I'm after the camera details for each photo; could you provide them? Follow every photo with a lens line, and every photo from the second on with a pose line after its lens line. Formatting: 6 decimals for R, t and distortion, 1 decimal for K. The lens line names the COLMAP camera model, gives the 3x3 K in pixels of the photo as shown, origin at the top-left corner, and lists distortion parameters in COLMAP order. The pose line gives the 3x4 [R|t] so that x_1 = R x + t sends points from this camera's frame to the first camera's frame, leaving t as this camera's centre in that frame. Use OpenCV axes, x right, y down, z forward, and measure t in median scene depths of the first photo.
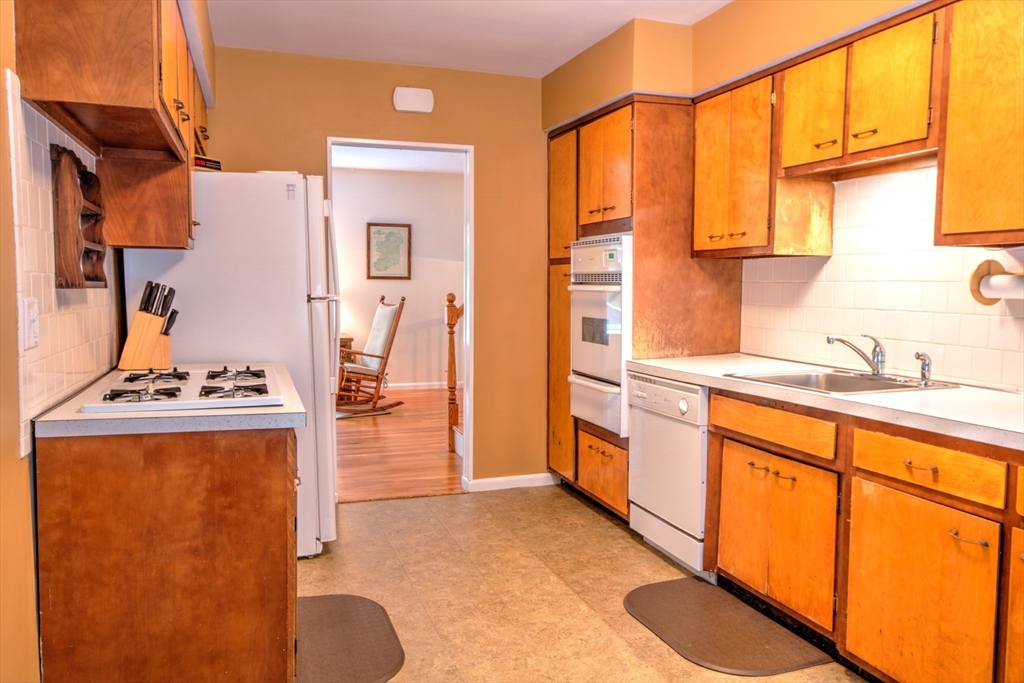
lens RADIAL K [[761.2, 0, 512.0], [0, 761.2, 341.5], [0, 0, 1]] dist [-0.019523, 0.017739]
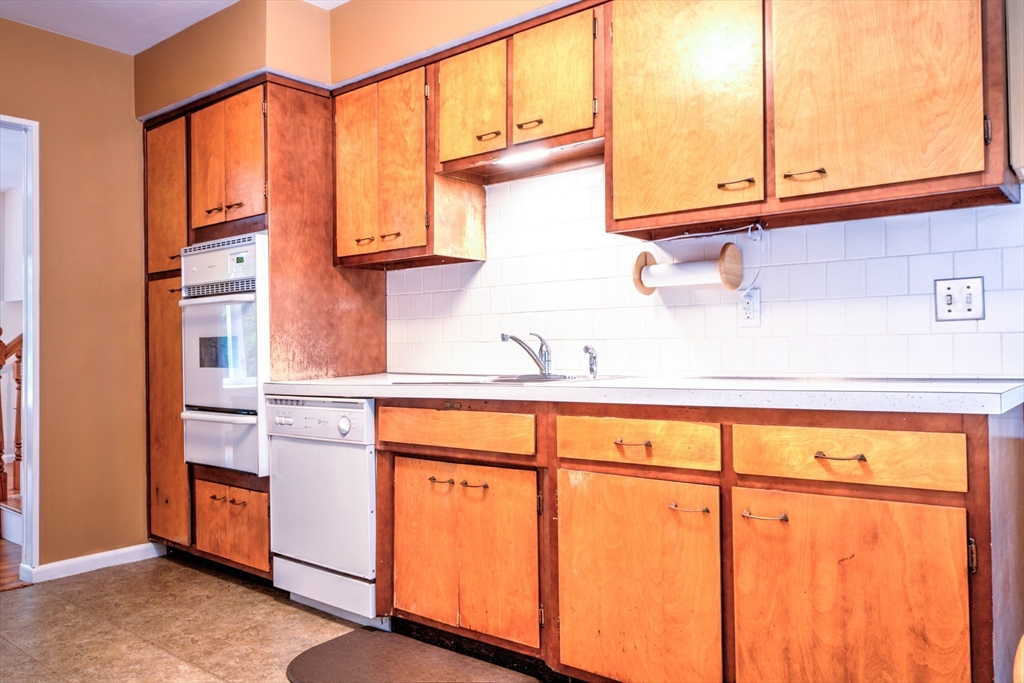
lens RADIAL K [[761.2, 0, 512.0], [0, 761.2, 341.5], [0, 0, 1]] dist [-0.019523, 0.017739]
pose [[0.853313, -0.006824, 0.521355, -0.060451], [0.055336, 0.995452, -0.077541, 0.069710], [-0.518455, 0.095017, 0.849810, 0.170768]]
